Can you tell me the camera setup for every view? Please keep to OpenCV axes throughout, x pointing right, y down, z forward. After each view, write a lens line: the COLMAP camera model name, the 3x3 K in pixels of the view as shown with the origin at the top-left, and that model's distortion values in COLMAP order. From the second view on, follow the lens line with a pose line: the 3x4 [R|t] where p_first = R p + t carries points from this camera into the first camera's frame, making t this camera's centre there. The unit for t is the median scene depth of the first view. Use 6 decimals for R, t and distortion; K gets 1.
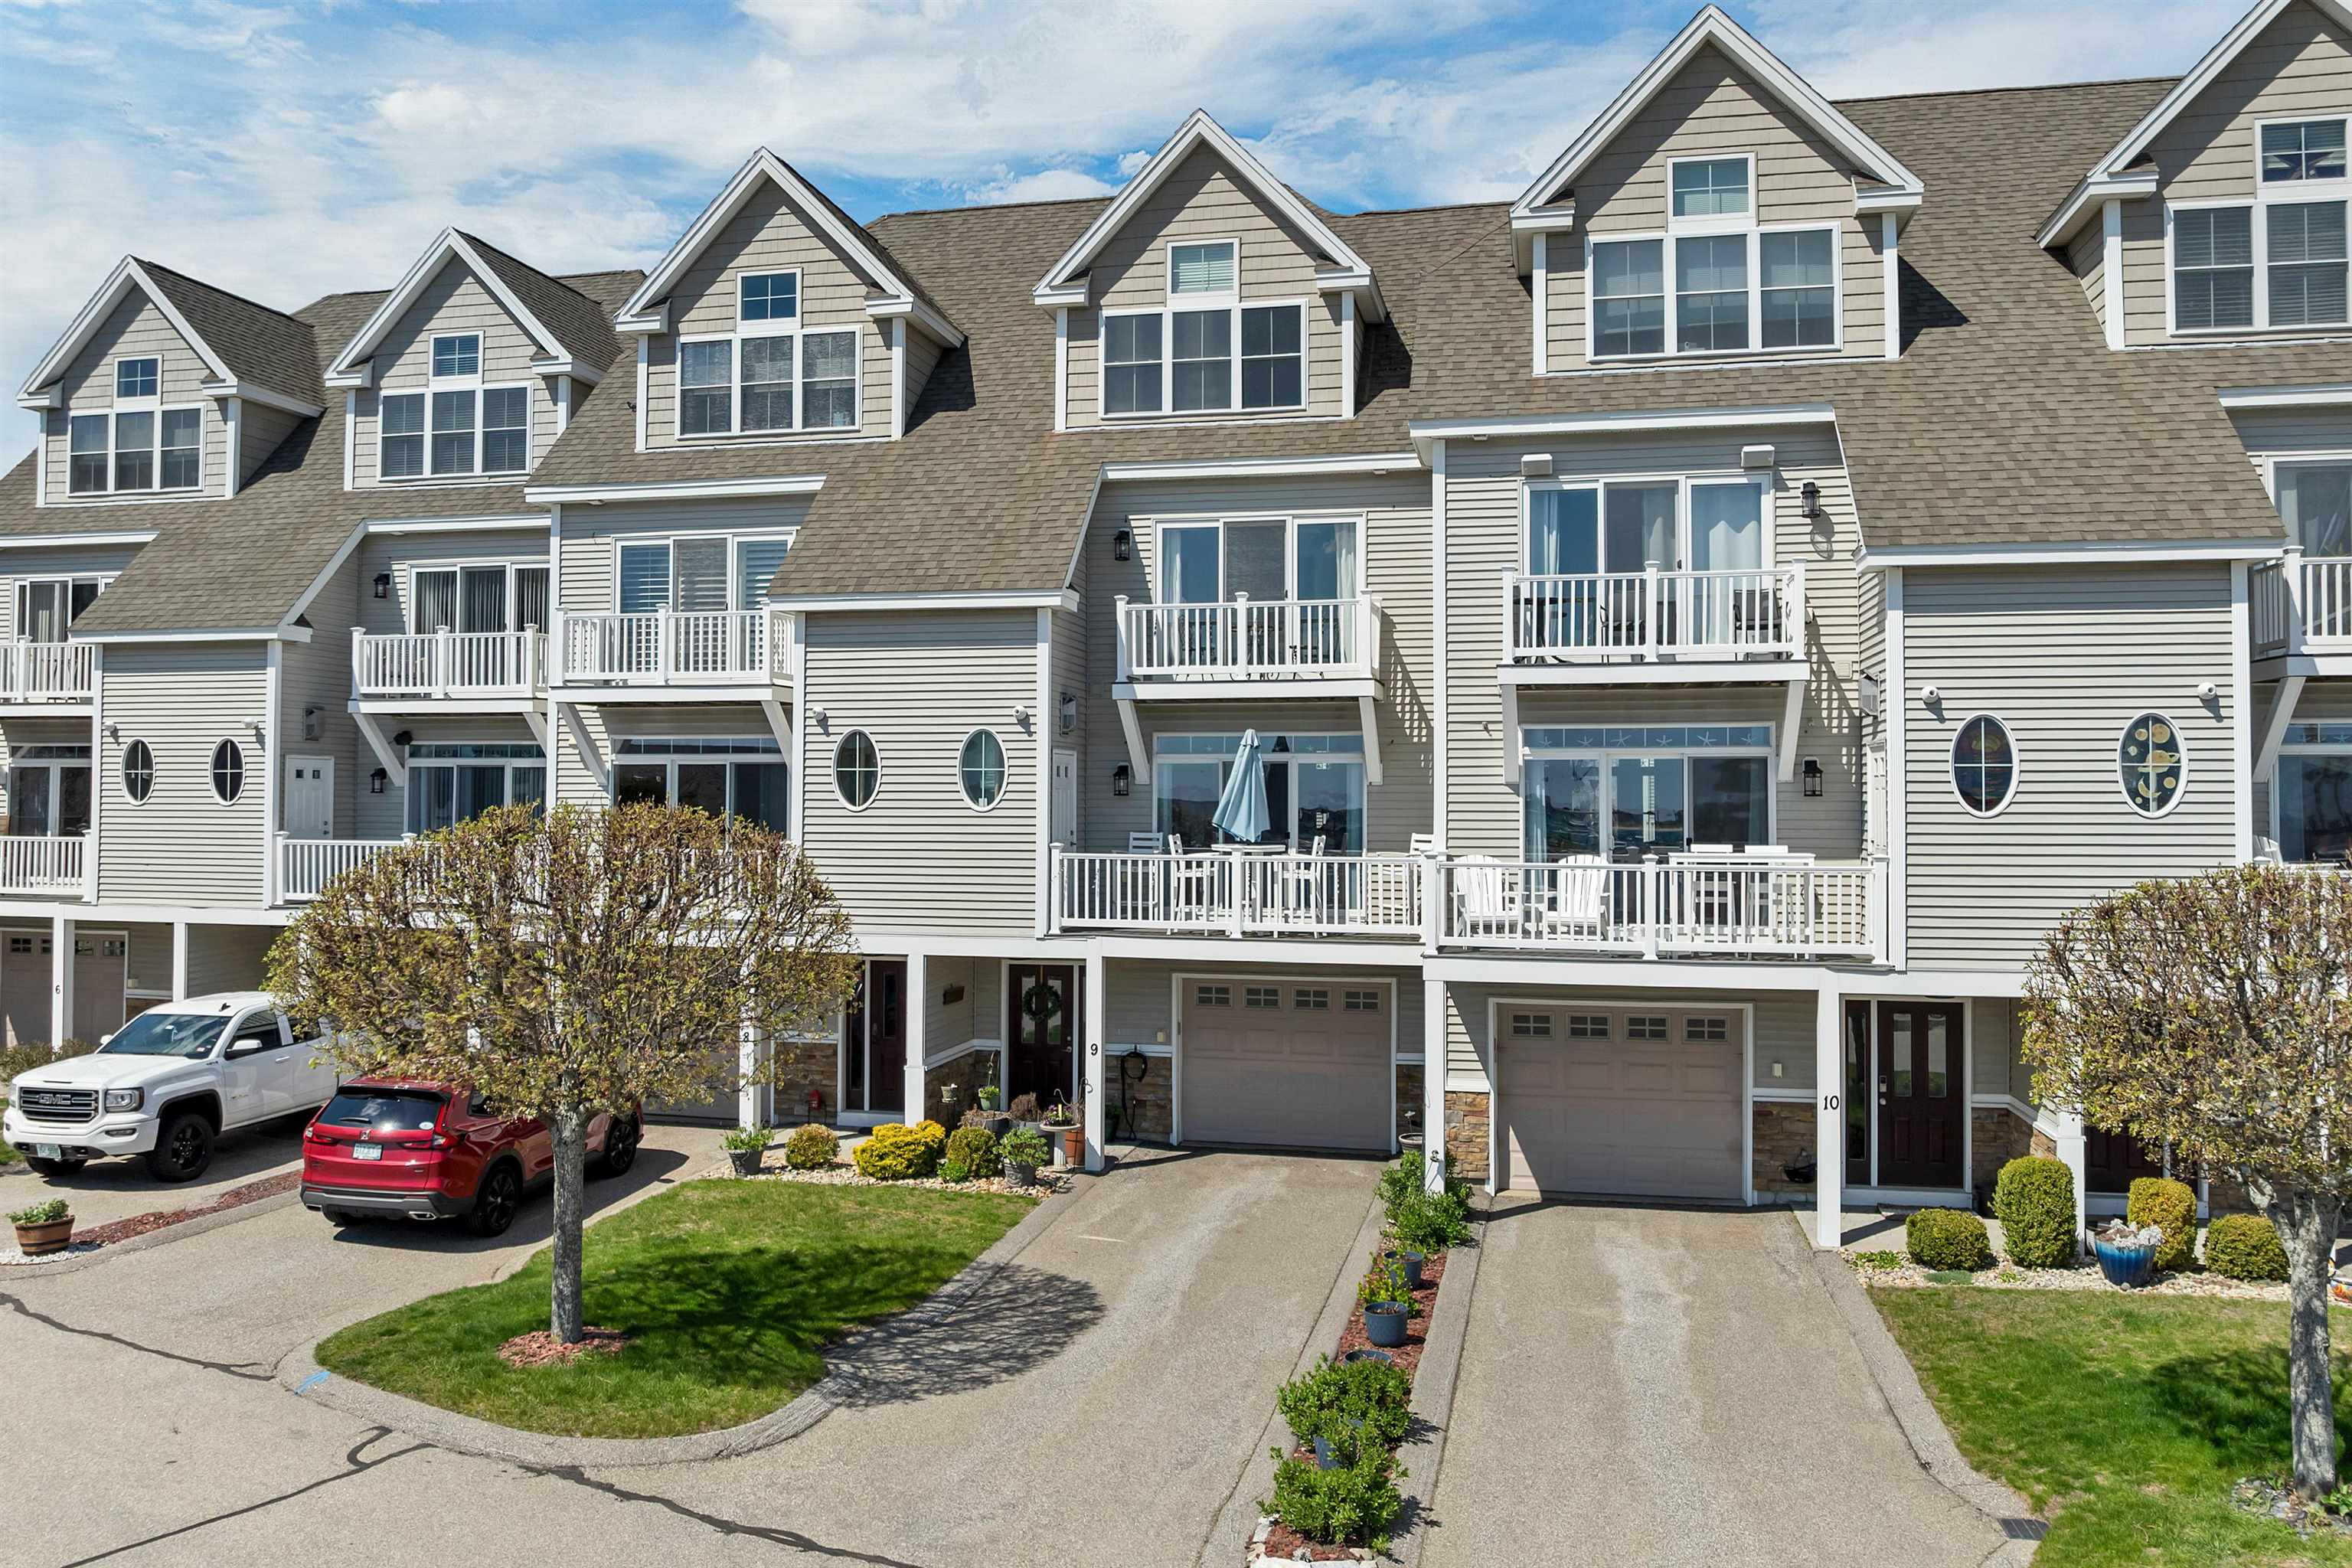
lens RADIAL K [[1672.8, 0, 1176.0], [0, 1672.8, 784.0], [0, 0, 1]] dist [-0.035529, -0.098501]
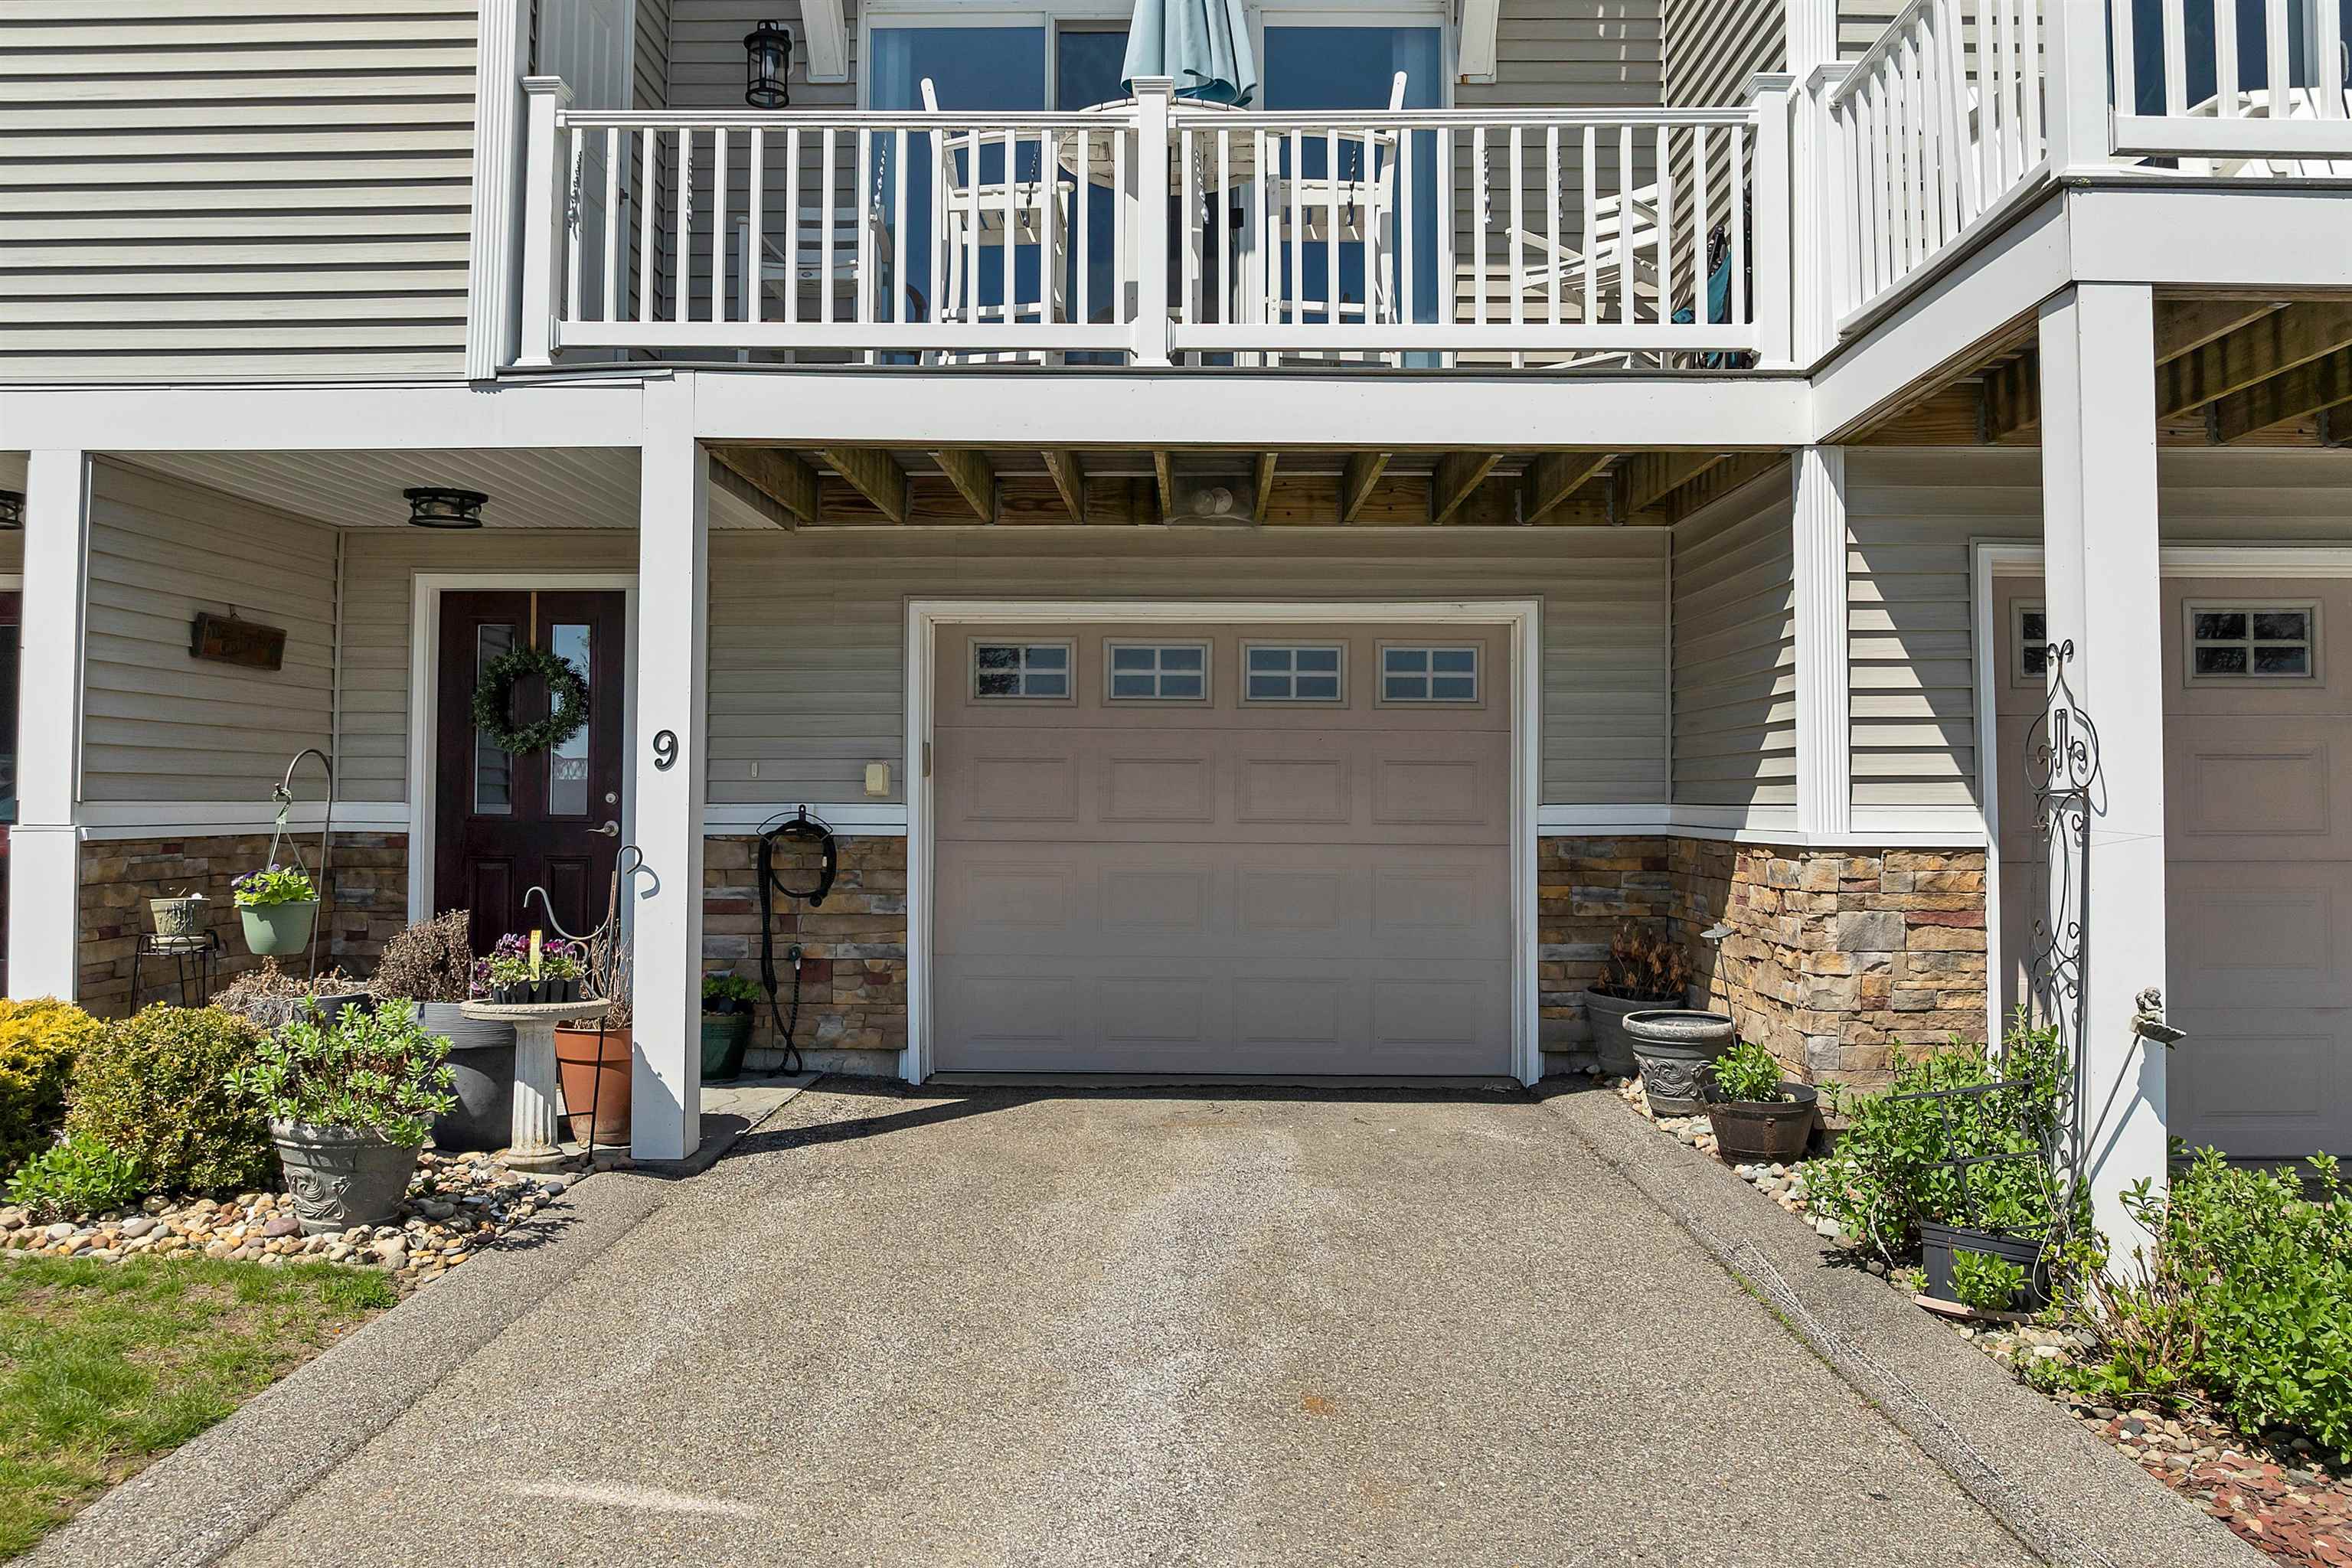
lens RADIAL K [[1650.1, 0, 1176.0], [0, 1650.1, 784.0], [0, 0, 1]] dist [-0.004719, -0.080559]
pose [[0.977990, 0.005966, 0.208567, -0.021126], [-0.004558, 0.999963, -0.007228, 0.165088], [-0.208602, 0.006118, 0.977981, 0.689188]]
